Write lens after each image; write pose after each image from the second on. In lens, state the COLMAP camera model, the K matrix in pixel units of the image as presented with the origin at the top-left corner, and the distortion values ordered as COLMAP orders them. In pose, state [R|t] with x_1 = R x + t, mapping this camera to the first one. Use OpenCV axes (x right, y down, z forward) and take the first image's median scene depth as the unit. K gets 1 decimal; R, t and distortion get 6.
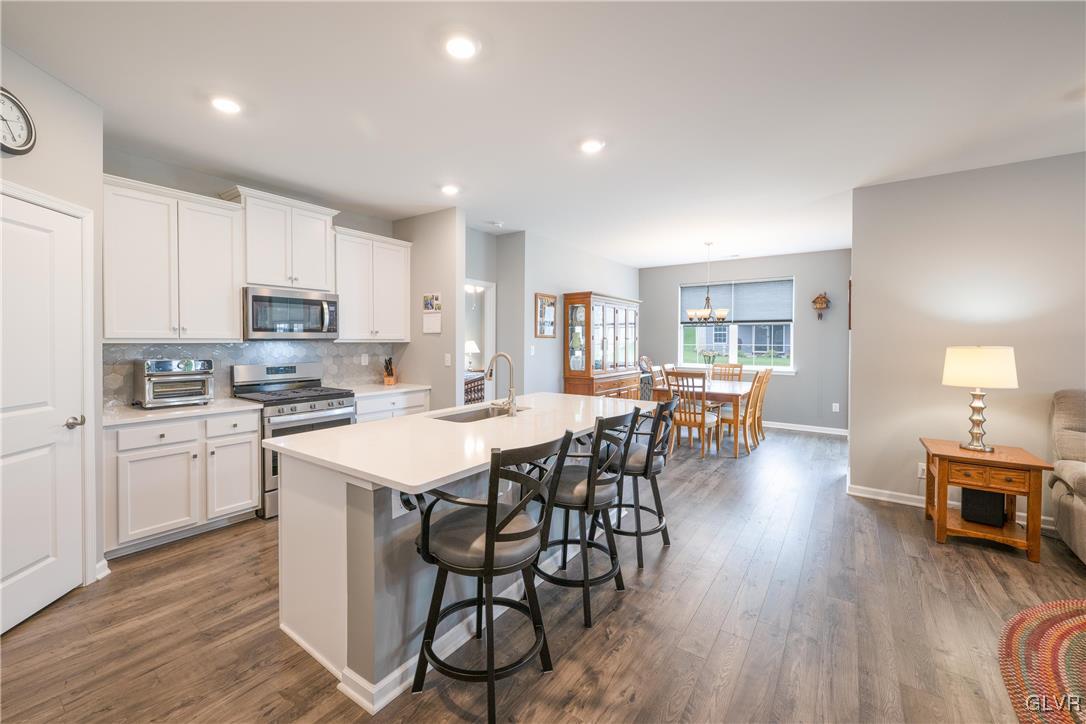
lens RADIAL K [[433.6, 0, 535.0], [0, 433.6, 346.2], [0, 0, 1]] dist [0.001516, -0.000885]
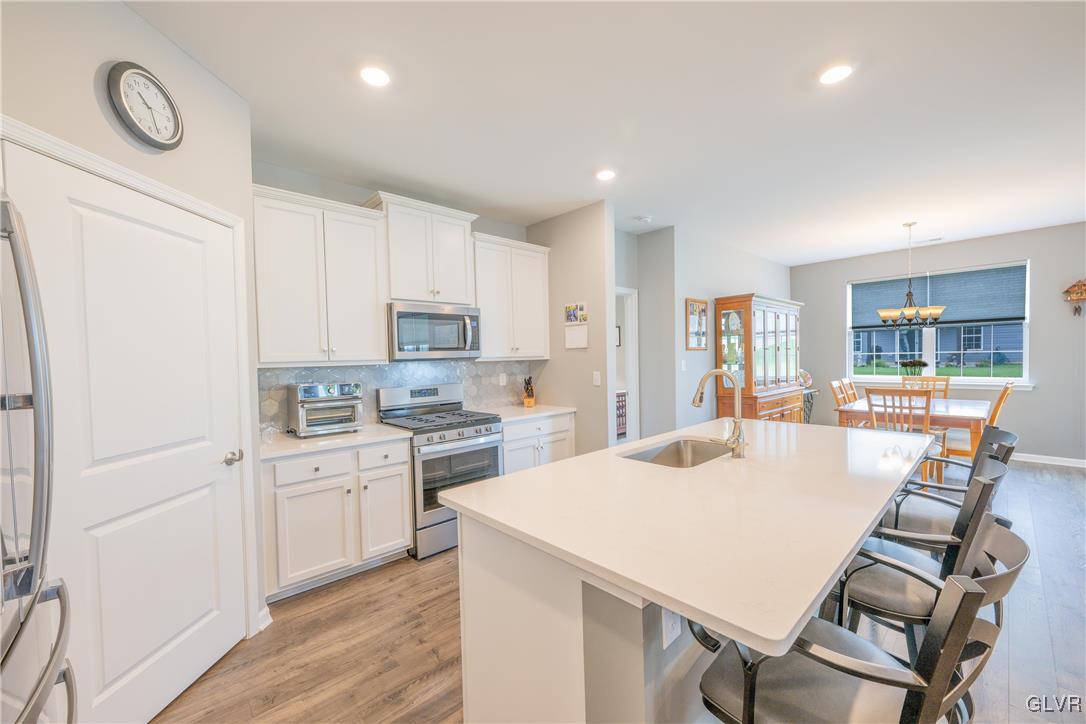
lens RADIAL K [[433.6, 0, 546.0], [0, 433.6, 366.7], [0, 0, 1]] dist [0.001516, -0.000885]
pose [[0.978789, -0.021028, -0.203789, -0.165641], [0.023421, 0.999682, 0.009339, -0.002986], [0.203528, -0.013914, 0.978970, 0.175507]]
